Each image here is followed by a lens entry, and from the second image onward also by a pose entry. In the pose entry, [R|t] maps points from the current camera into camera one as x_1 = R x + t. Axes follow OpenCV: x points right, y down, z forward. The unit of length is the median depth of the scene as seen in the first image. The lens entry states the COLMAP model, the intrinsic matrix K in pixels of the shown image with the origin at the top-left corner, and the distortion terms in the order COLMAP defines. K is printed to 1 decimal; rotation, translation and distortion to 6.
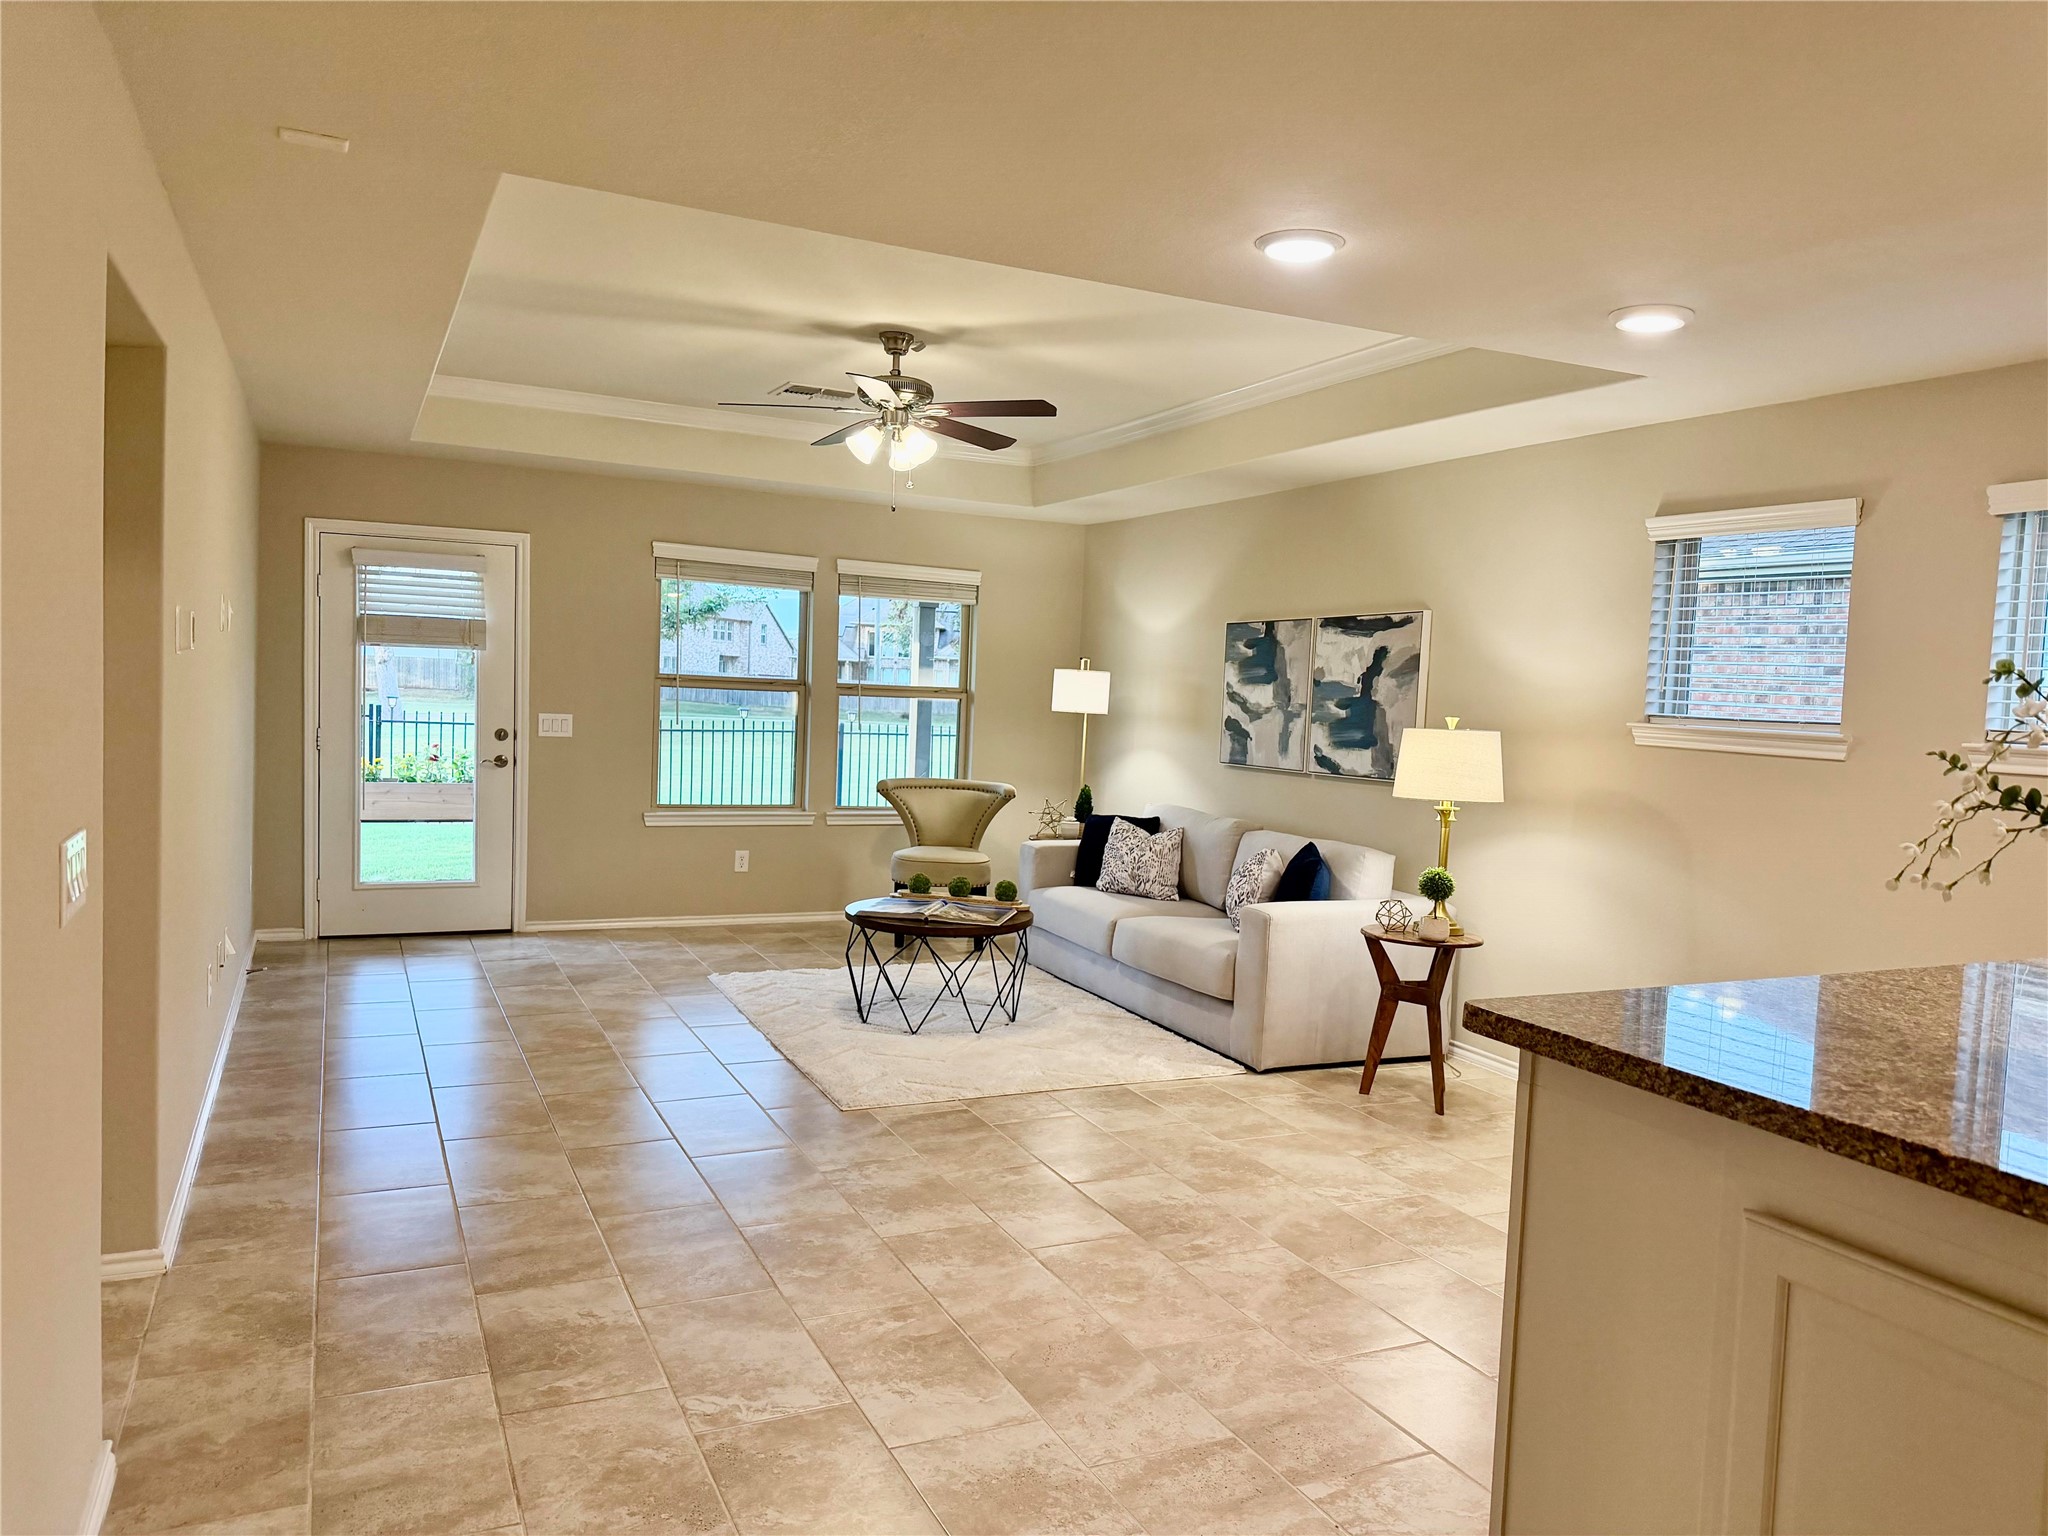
lens RADIAL K [[1461.2, 0, 1032.9], [0, 1461.2, 768.6], [0, 0, 1]] dist [0.048192, -0.066369]
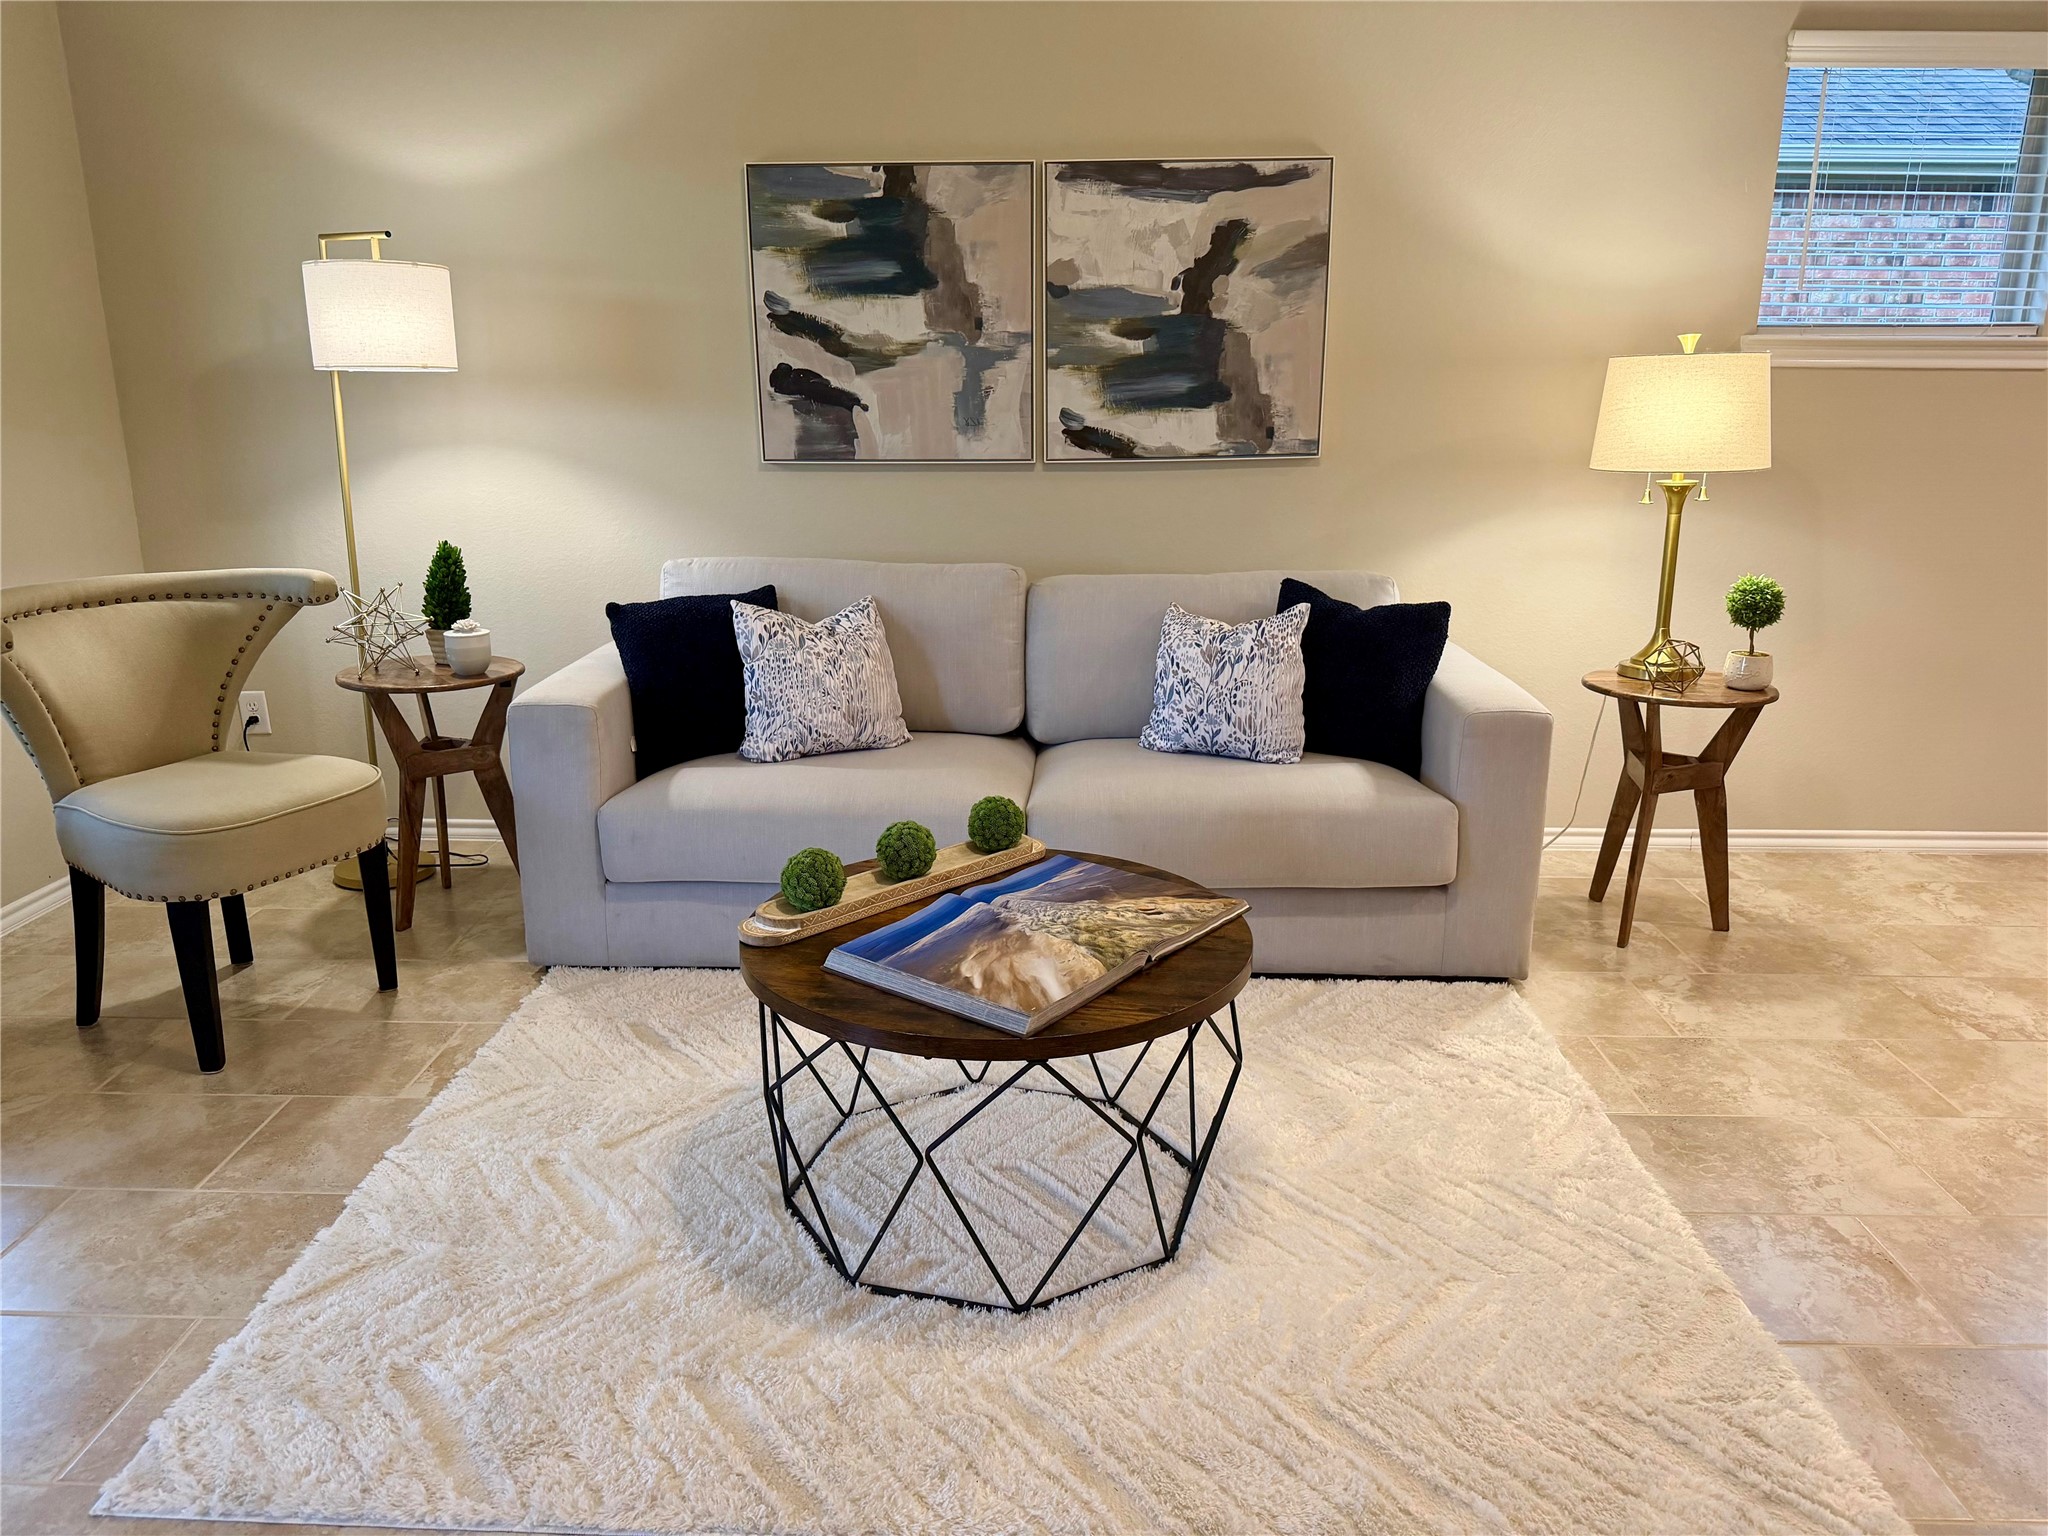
lens RADIAL K [[1461.2, 0, 1042.7], [0, 1461.2, 804.5], [0, 0, 1]] dist [0.048192, -0.066369]
pose [[0.438883, -0.289119, 0.850759, -0.331313], [0.067953, 0.954788, 0.289417, -0.034373], [-0.895971, -0.069209, 0.438687, 0.751747]]
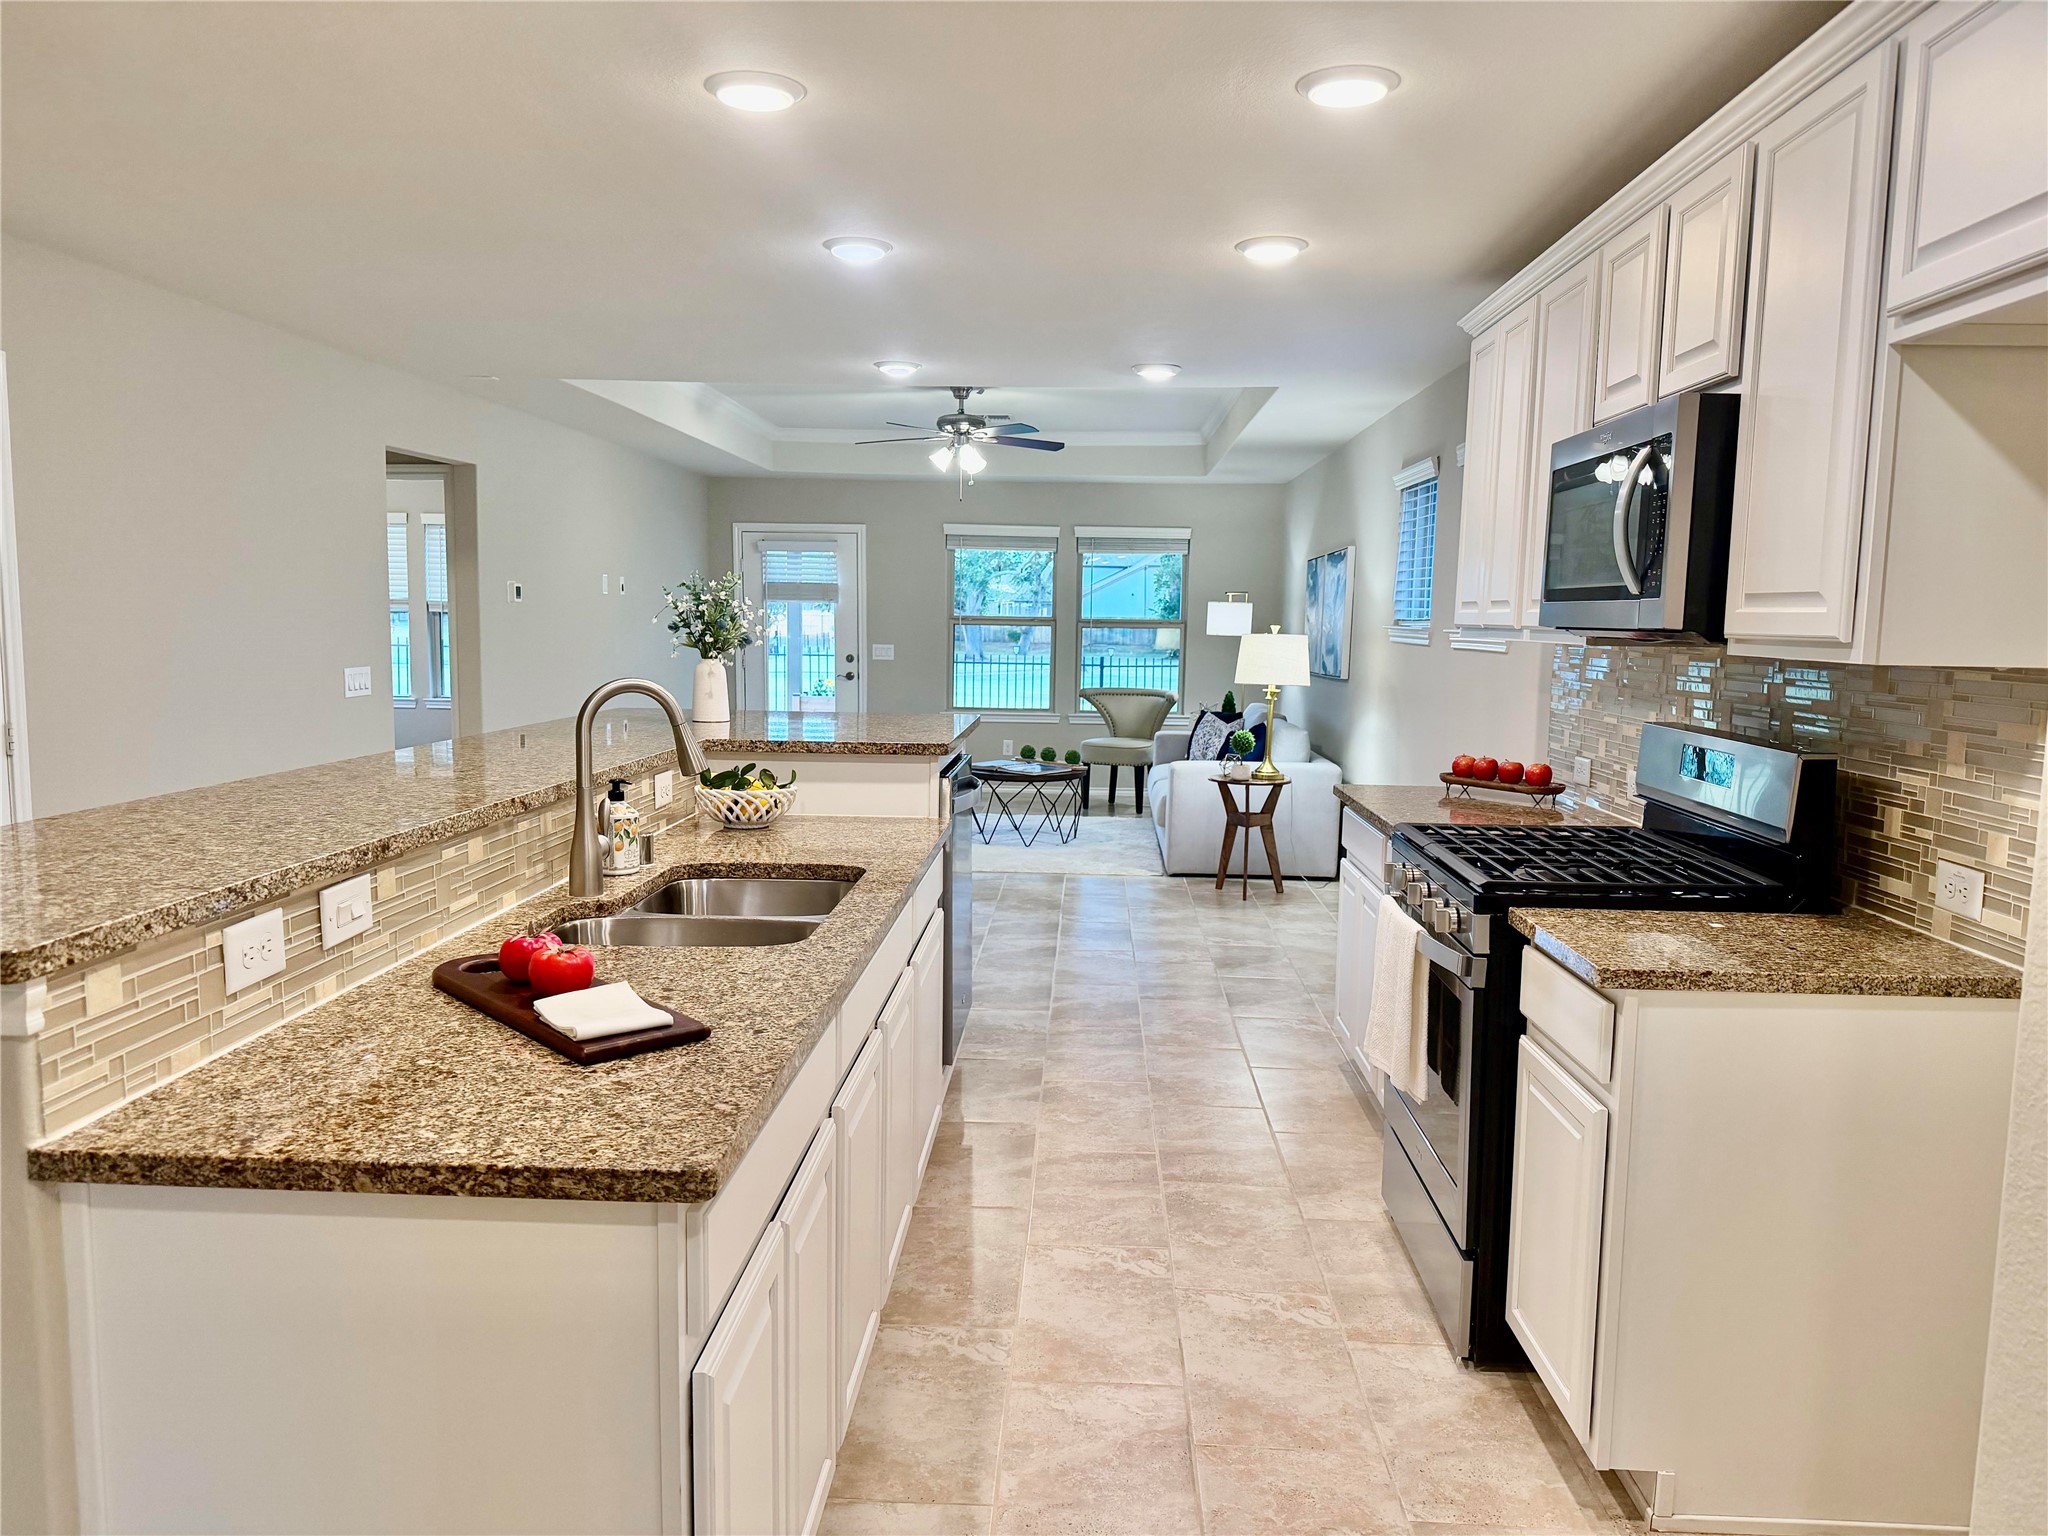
lens RADIAL K [[1461.2, 0, 1009.3], [0, 1461.2, 772.8], [0, 0, 1]] dist [0.048192, -0.066369]
pose [[0.875228, 0.022585, -0.483183, 0.582233], [-0.005962, 0.999337, 0.035911, 0.044595], [0.483674, -0.028549, 0.874783, -0.273808]]
